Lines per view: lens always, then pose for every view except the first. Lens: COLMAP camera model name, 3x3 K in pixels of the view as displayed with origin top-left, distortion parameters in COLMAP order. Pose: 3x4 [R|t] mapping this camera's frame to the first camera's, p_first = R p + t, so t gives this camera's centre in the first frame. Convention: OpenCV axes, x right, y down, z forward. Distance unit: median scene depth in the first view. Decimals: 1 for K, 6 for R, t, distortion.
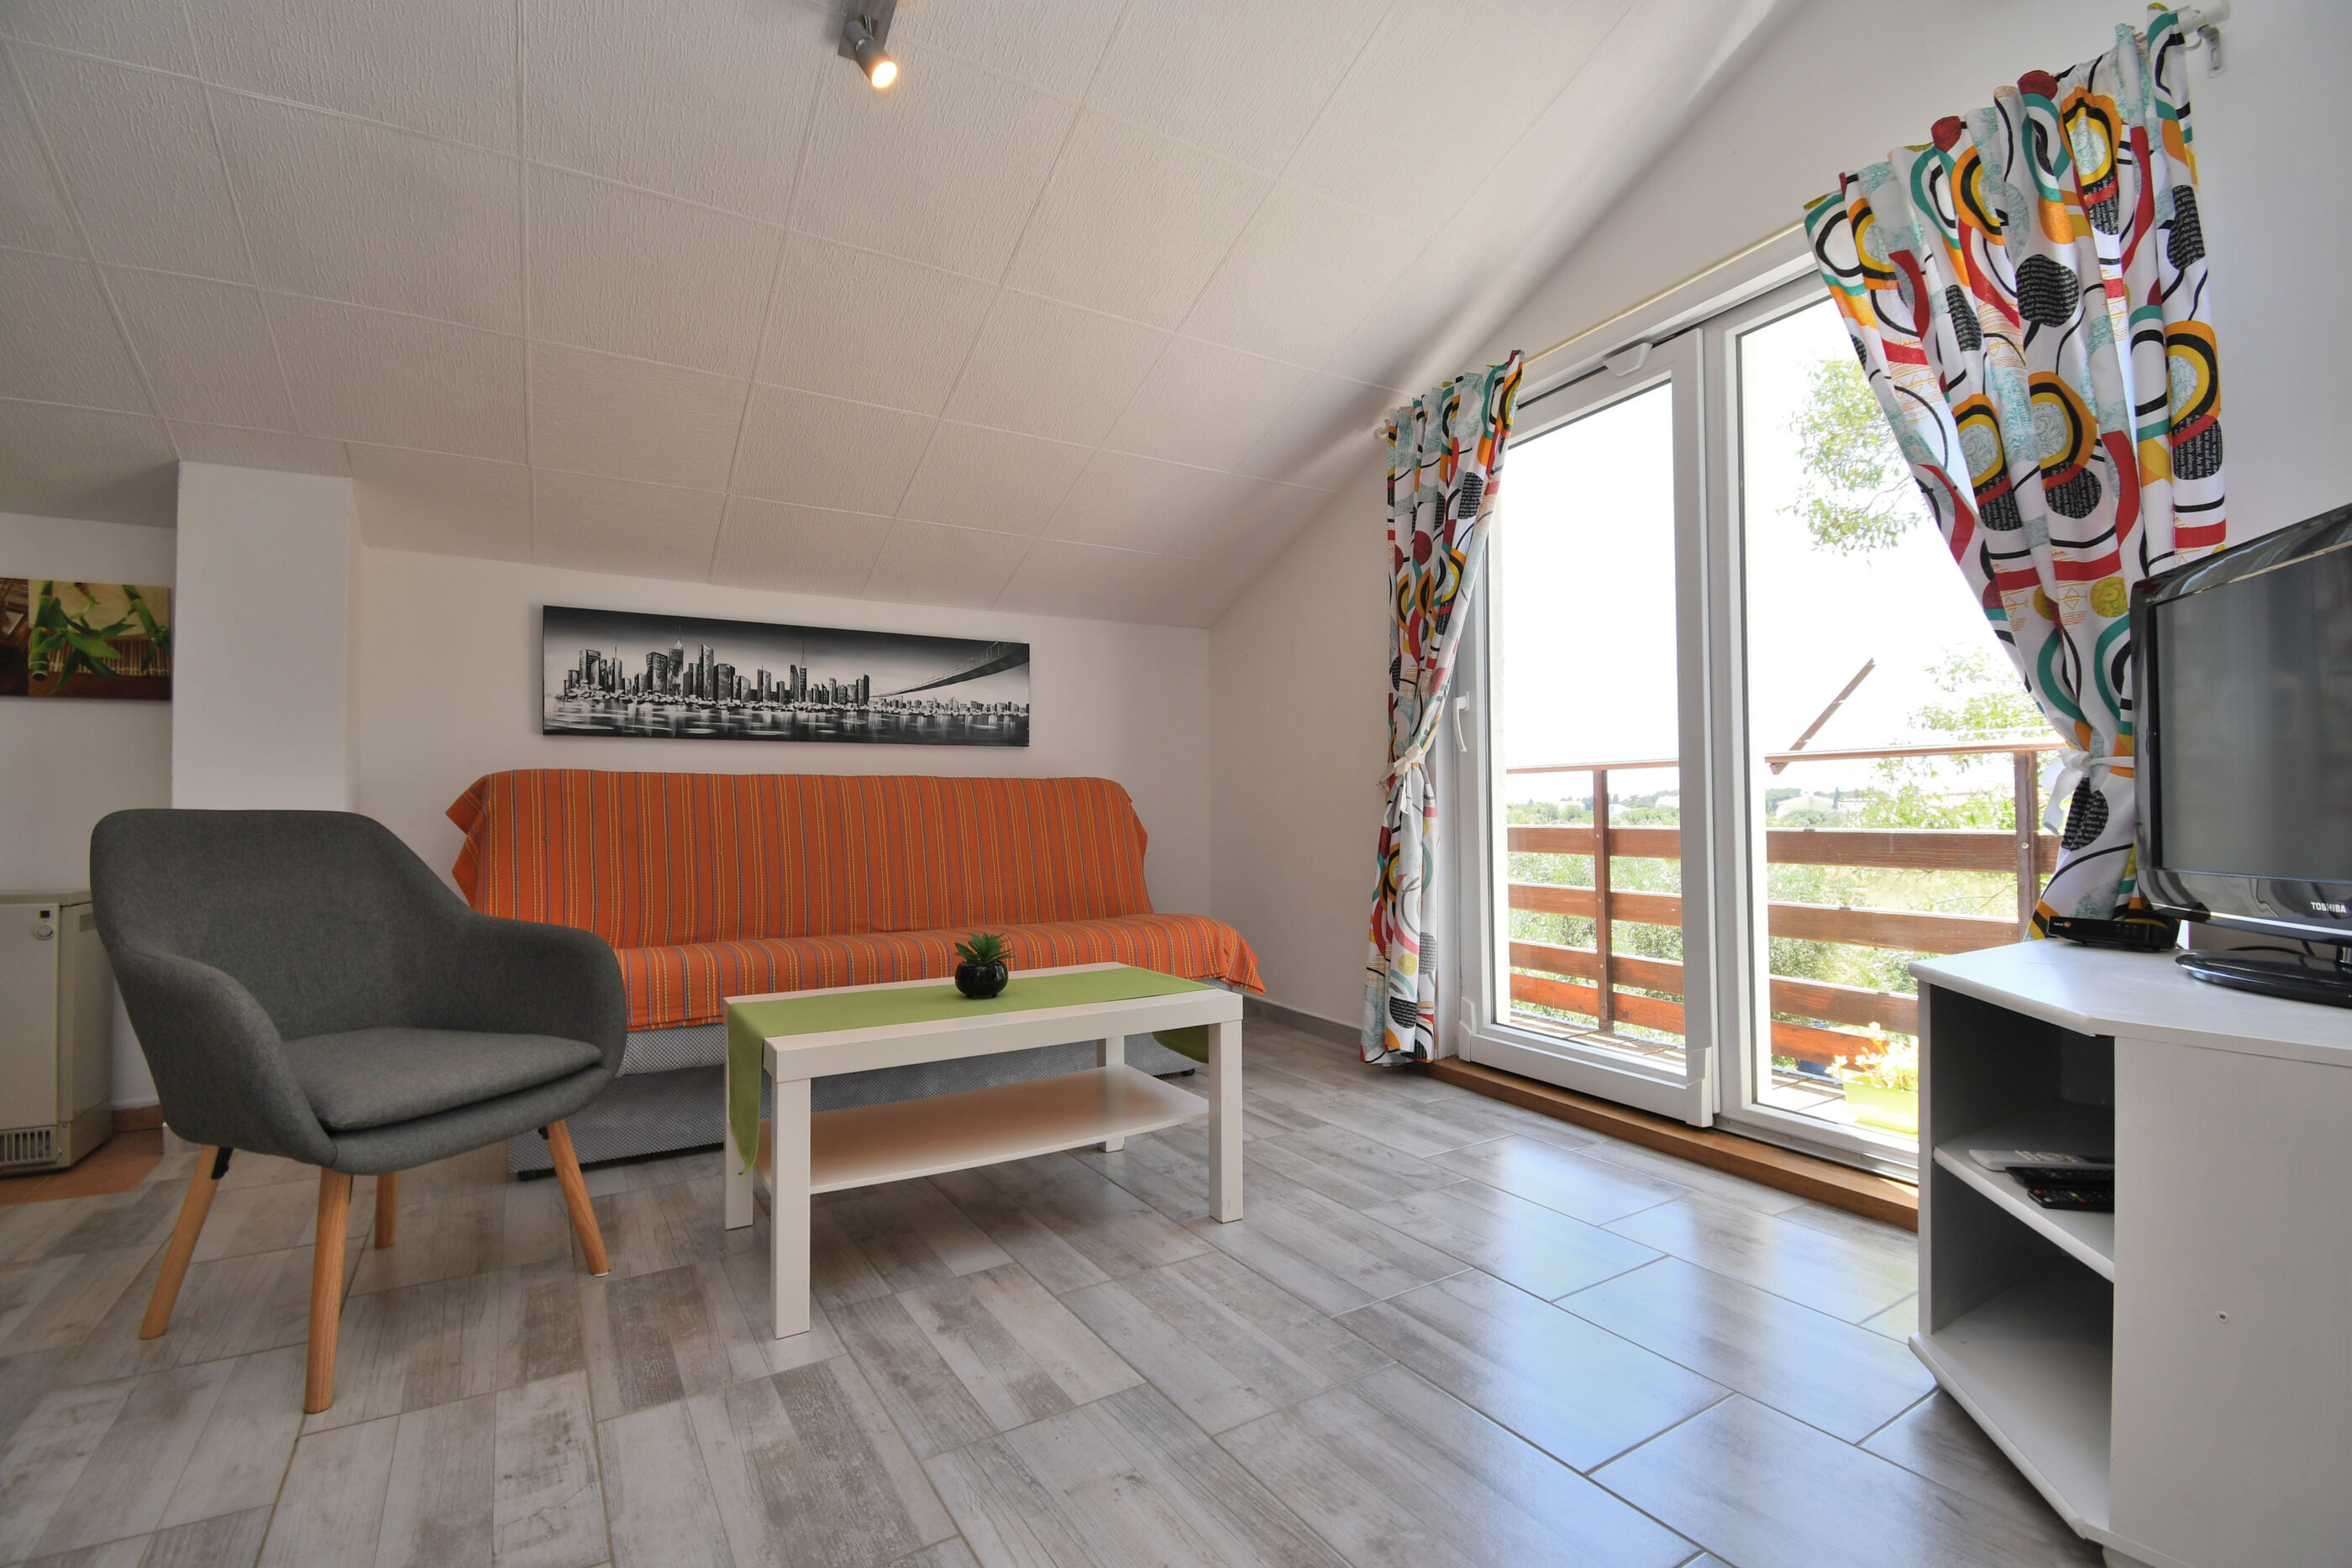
lens RADIAL K [[1027.3, 0, 1189.2], [0, 1027.3, 794.0], [0, 0, 1]] dist [0.004672, -0.016142]
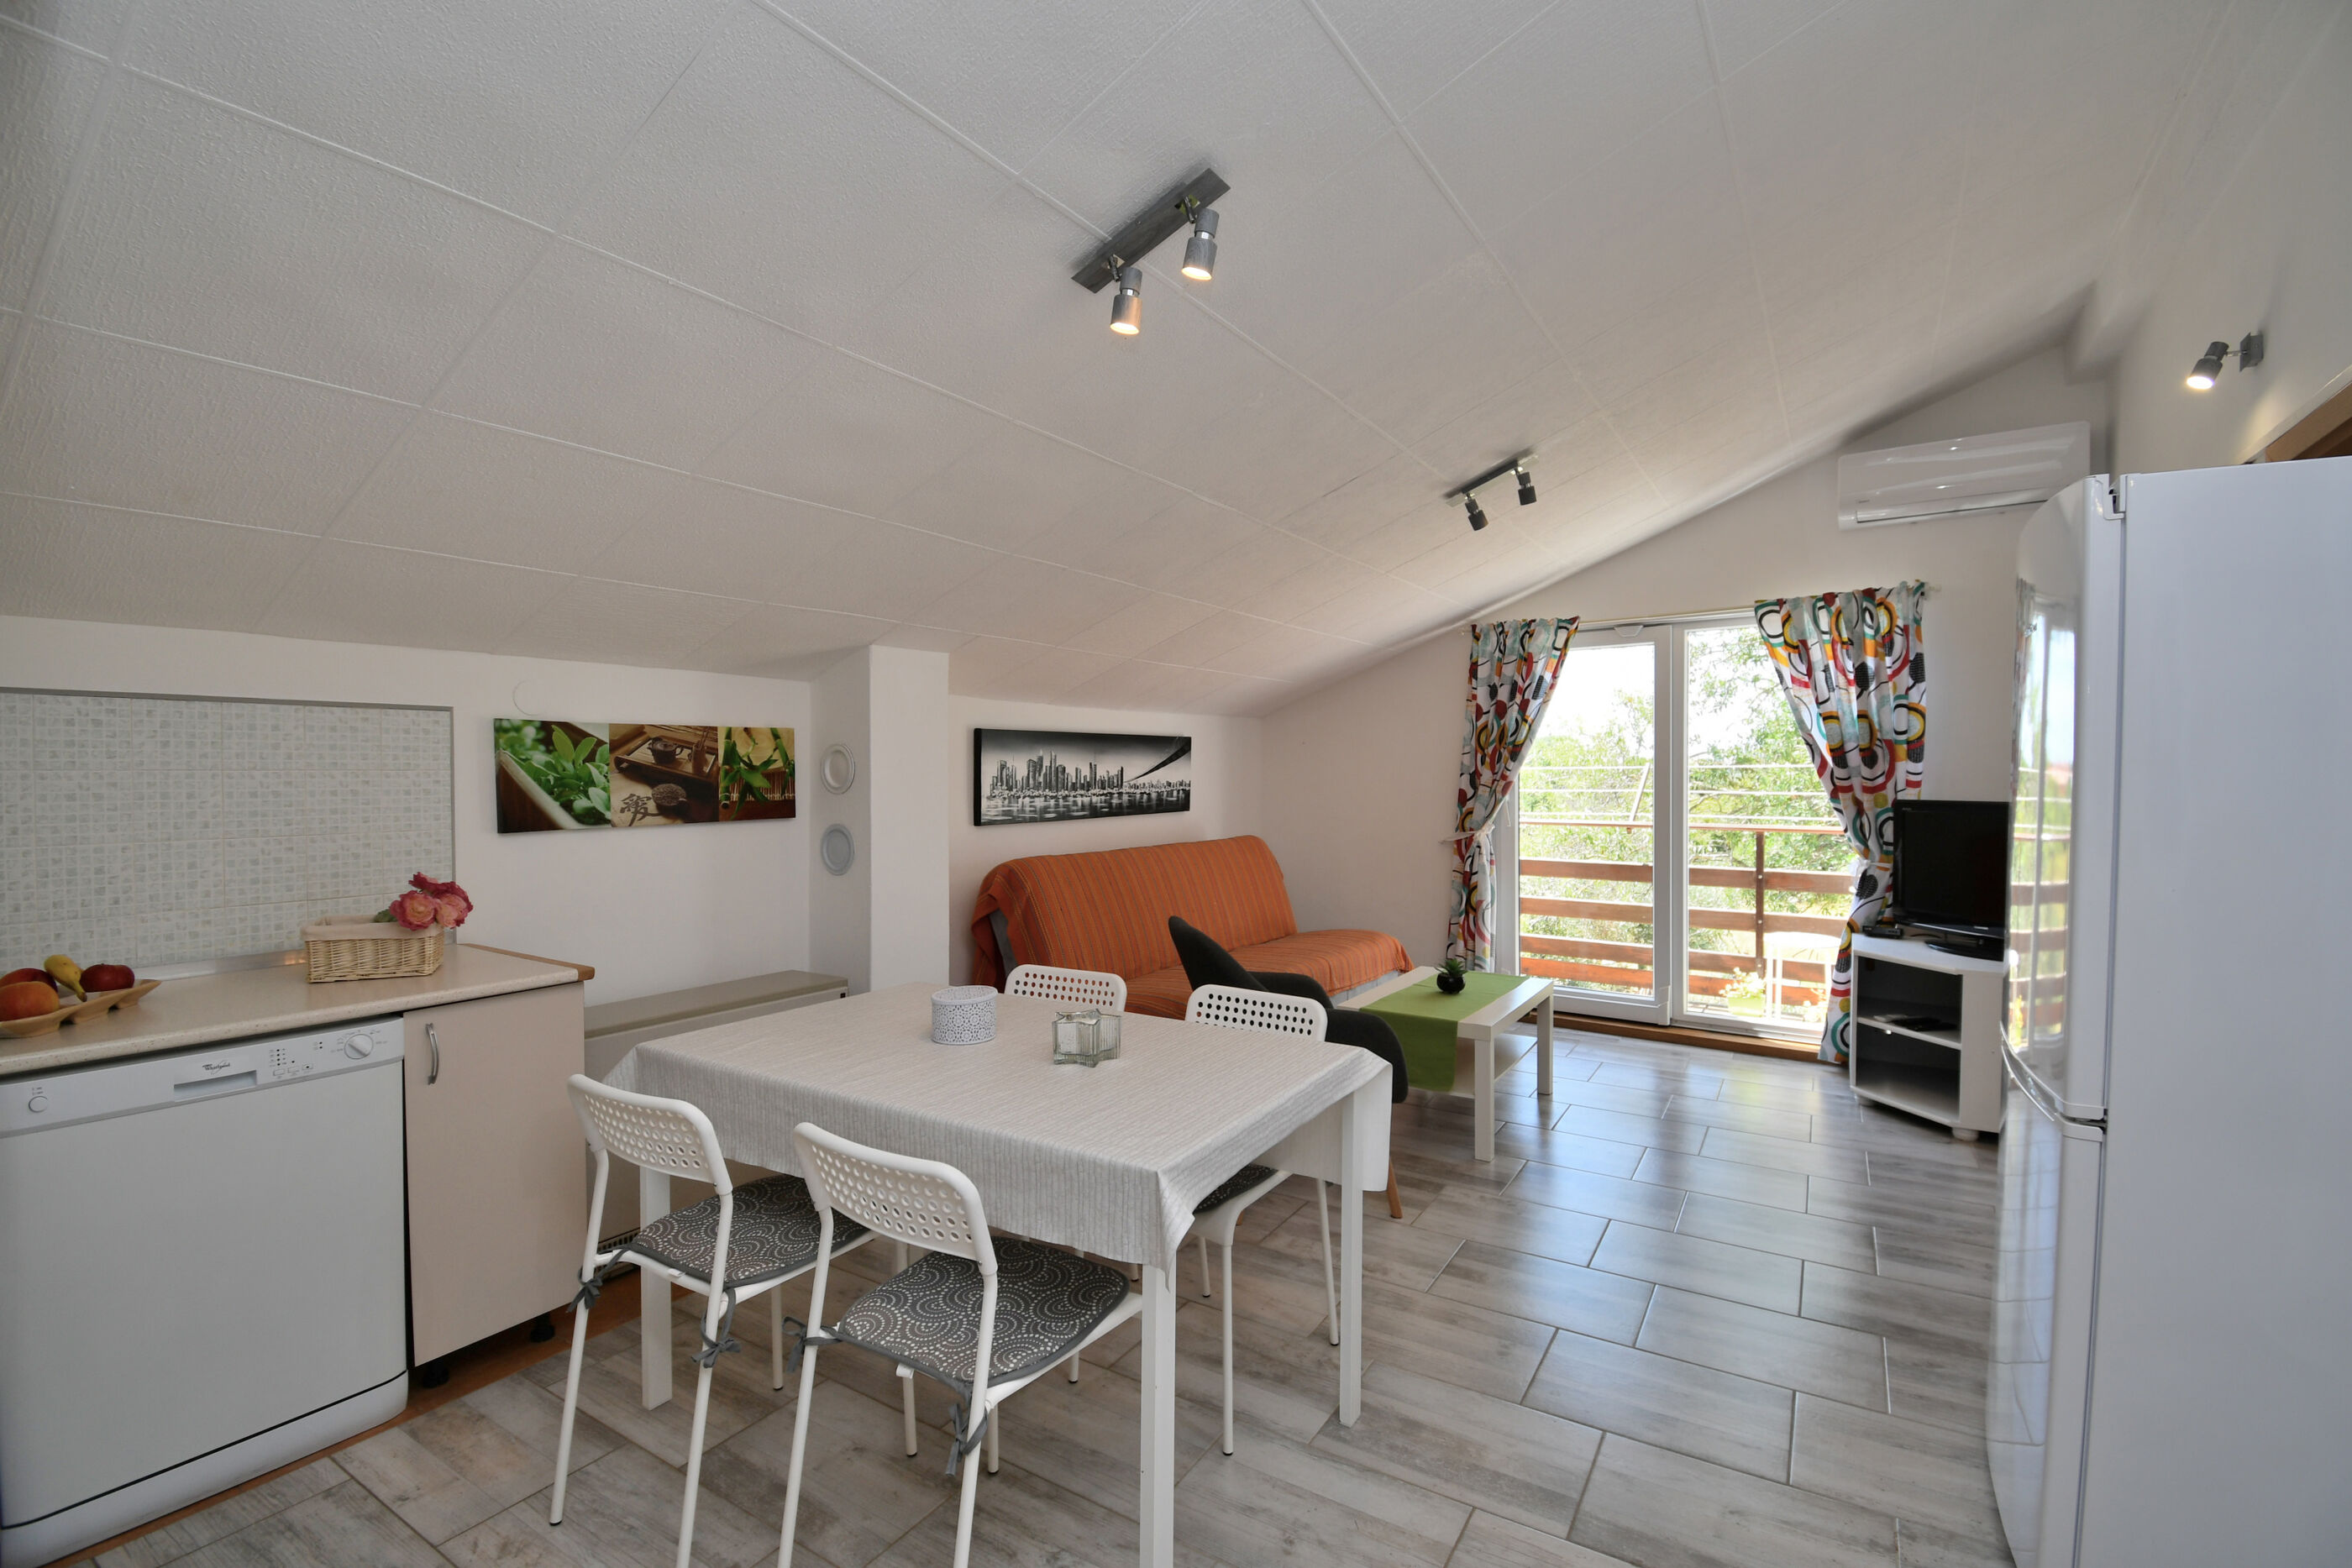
lens RADIAL K [[1027.3, 0, 1178.7], [0, 1027.3, 794.2], [0, 0, 1]] dist [0.004672, -0.016142]
pose [[0.901192, -0.004546, 0.433395, -1.074609], [-0.012225, 0.999281, 0.035903, -0.165435], [-0.433247, -0.037654, 0.900489, -0.337936]]
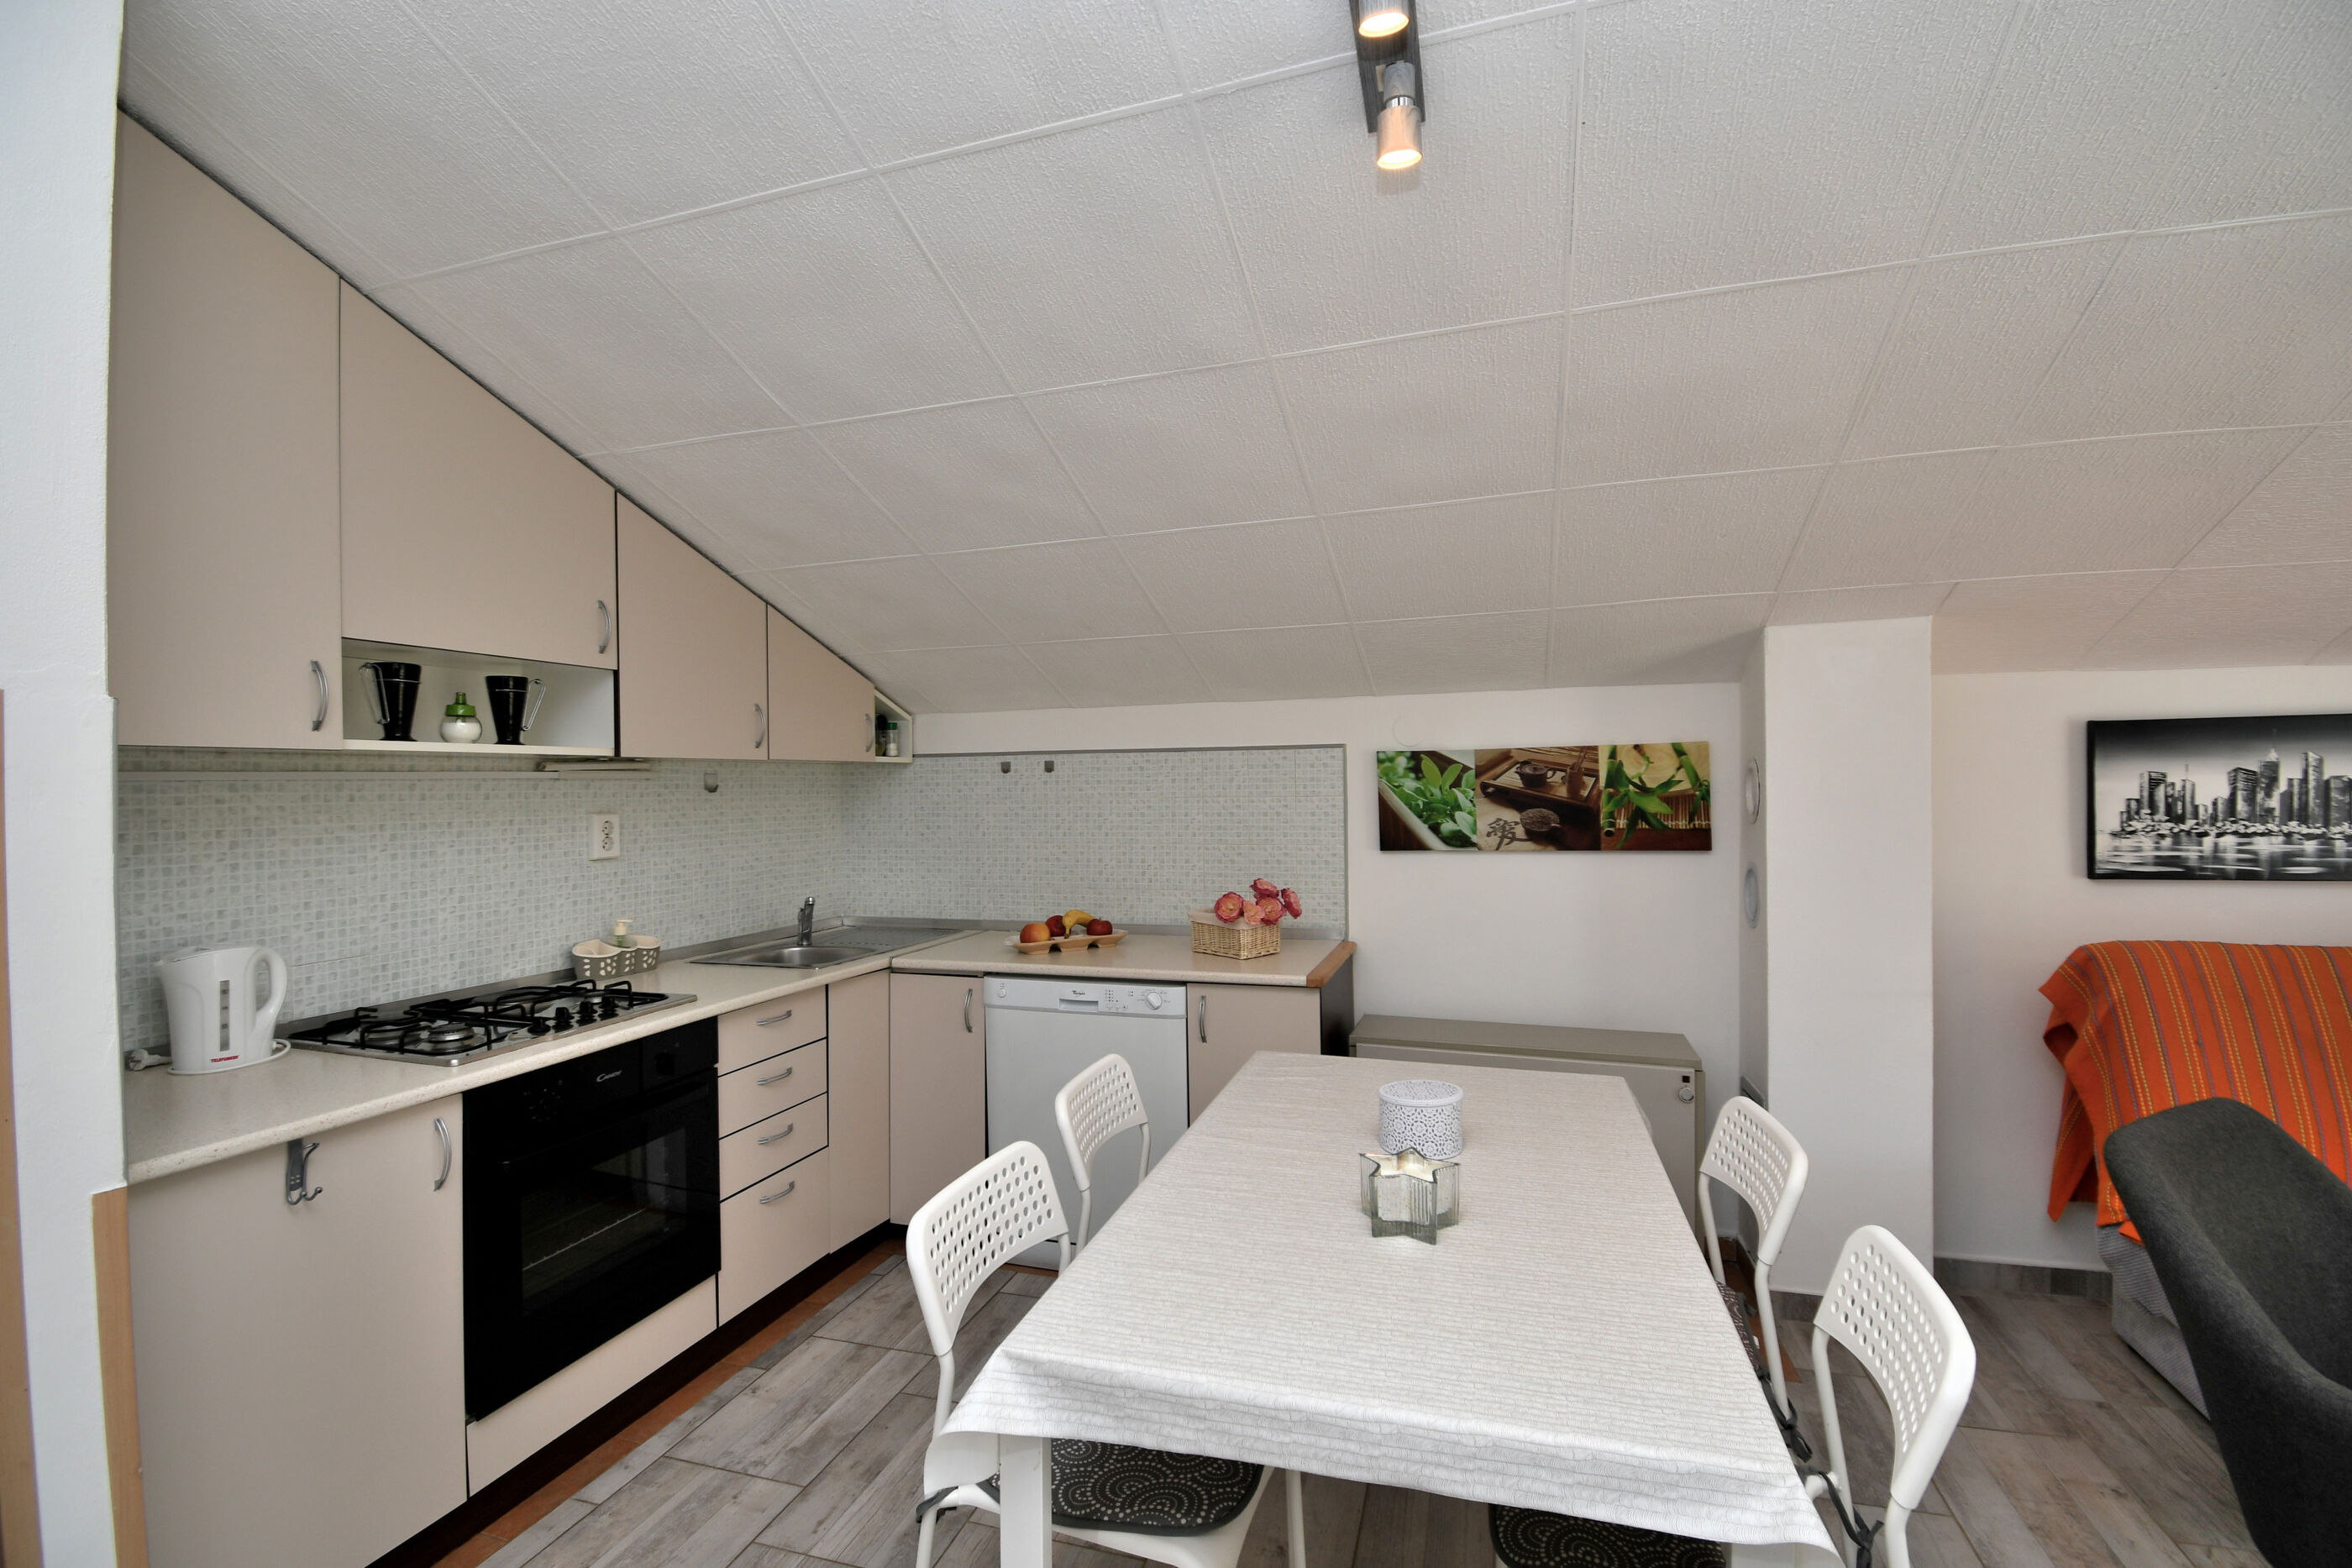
lens RADIAL K [[1027.3, 0, 1180.6], [0, 1027.3, 788.2], [0, 0, 1]] dist [0.004672, -0.016142]
pose [[0.653918, -0.003127, -0.756559, -0.539835], [0.021919, 0.999650, 0.014814, -0.174812], [0.756248, -0.026270, 0.653758, -0.084694]]
